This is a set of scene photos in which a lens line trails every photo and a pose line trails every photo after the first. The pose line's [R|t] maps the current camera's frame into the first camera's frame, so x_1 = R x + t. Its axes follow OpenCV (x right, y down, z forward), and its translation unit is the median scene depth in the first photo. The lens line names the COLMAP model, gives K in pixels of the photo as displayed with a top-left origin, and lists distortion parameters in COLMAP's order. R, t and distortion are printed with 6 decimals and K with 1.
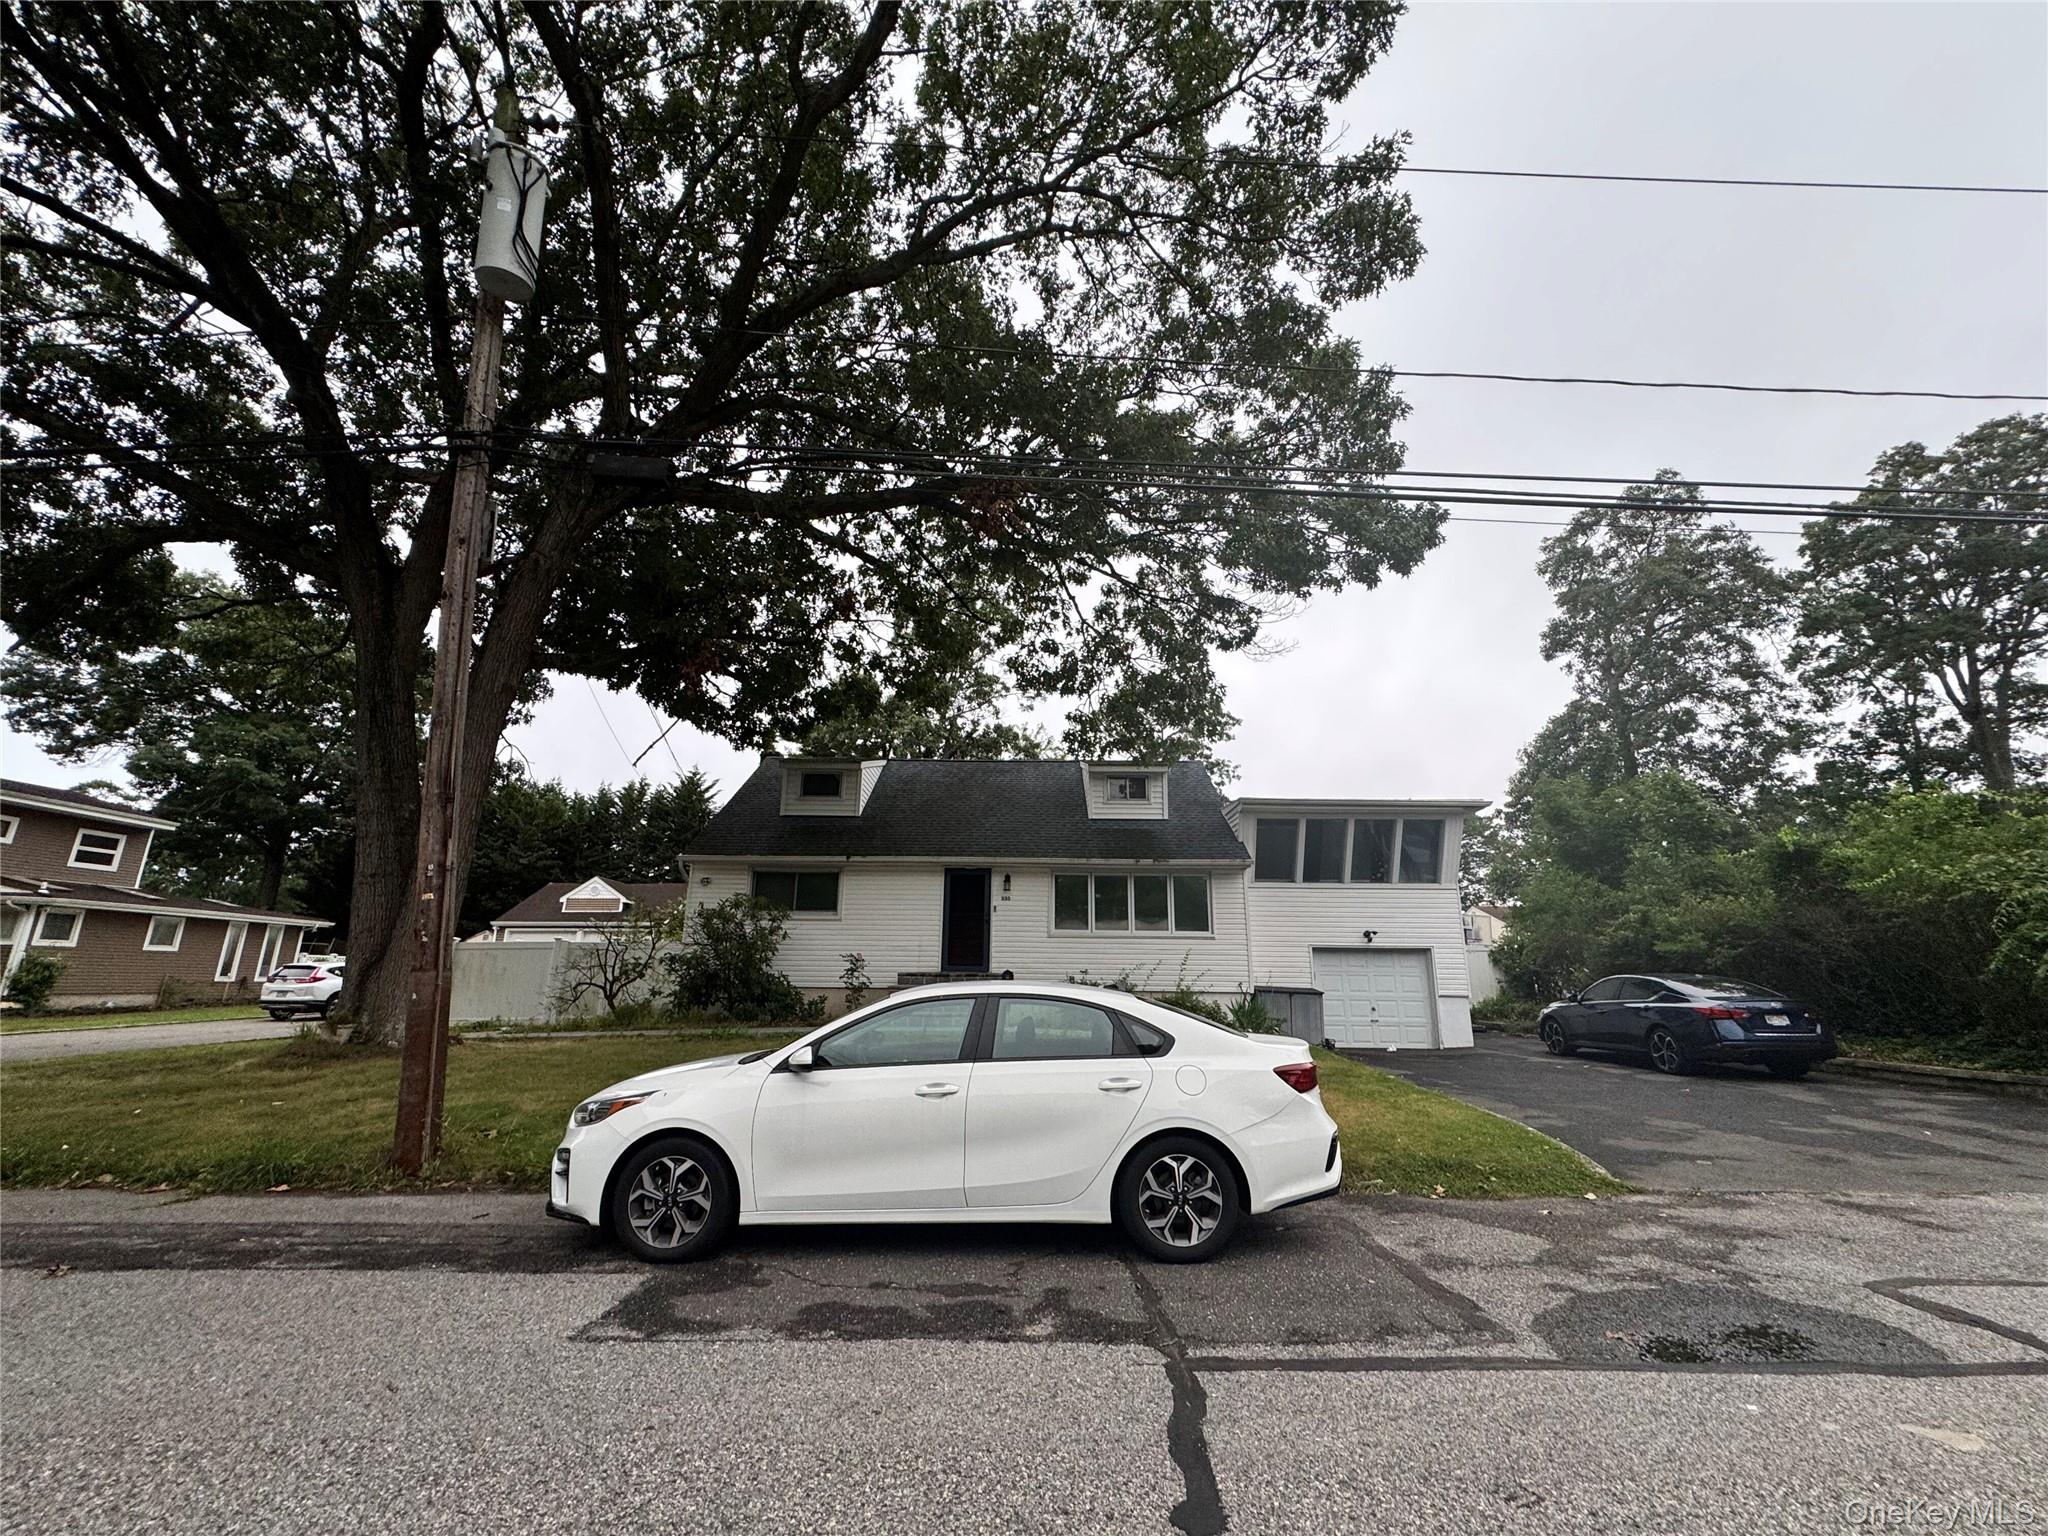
lens RADIAL K [[809.0, 0, 1014.7], [0, 809.0, 762.5], [0, 0, 1]] dist [-0.001107, 0.000219]
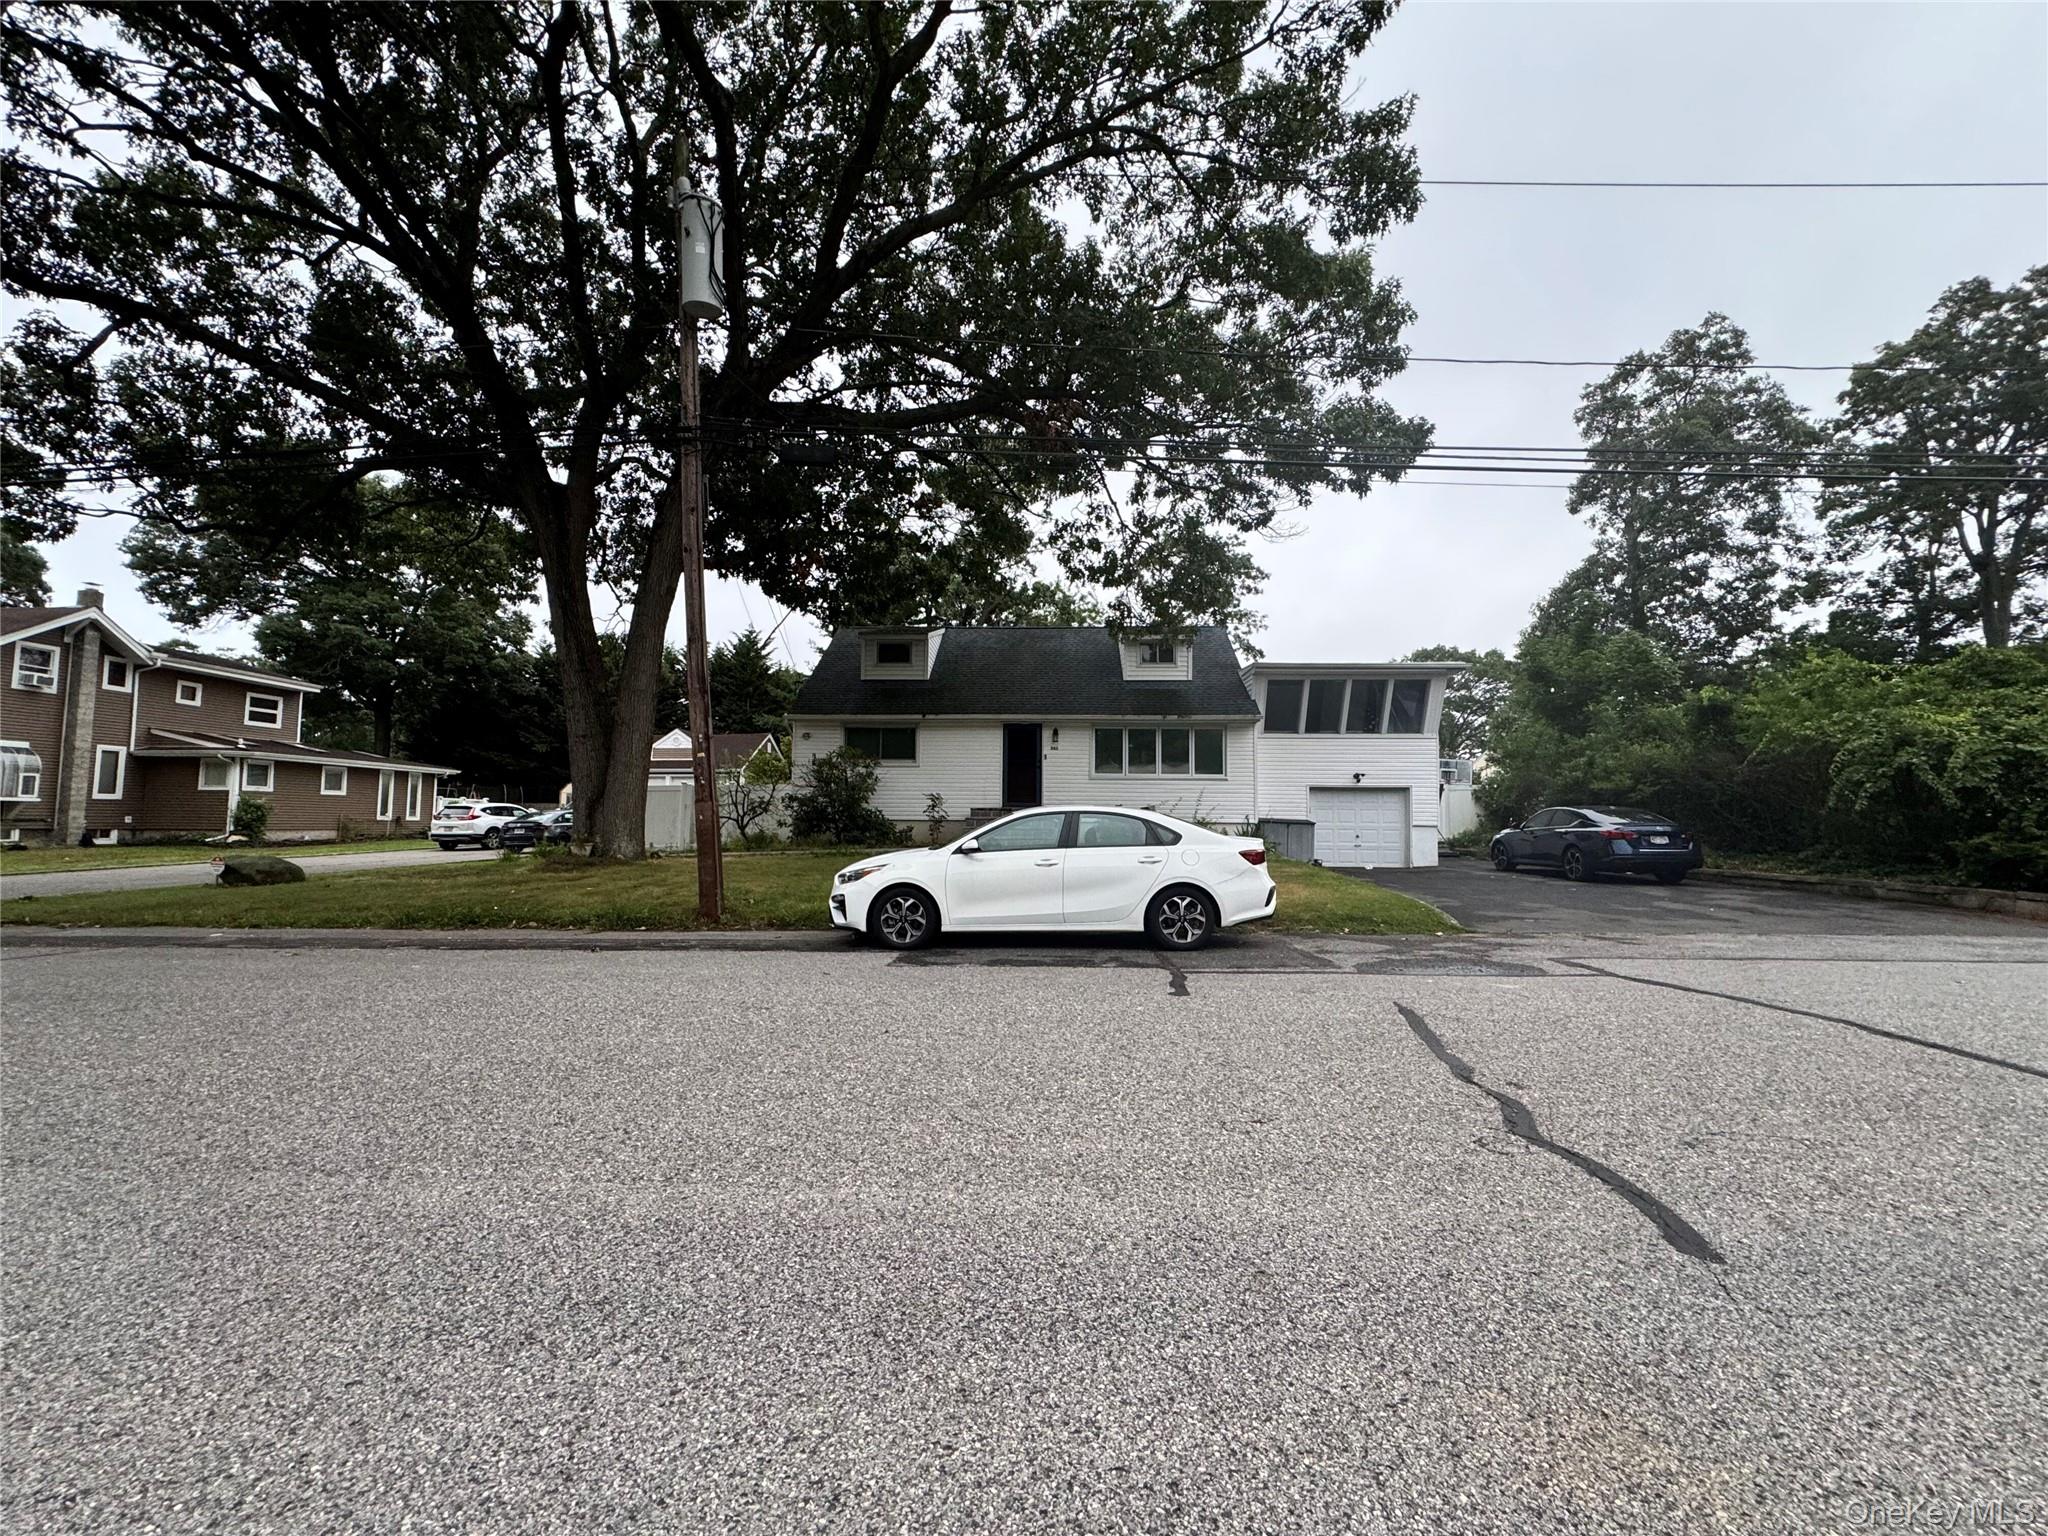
lens RADIAL K [[809.0, 0, 1014.7], [0, 809.0, 762.5], [0, 0, 1]] dist [-0.001107, 0.000219]
pose [[0.999359, -0.005329, -0.035389, -0.017276], [0.011923, 0.981940, 0.188819, -0.025118], [0.033744, -0.189120, 0.981374, -0.119744]]
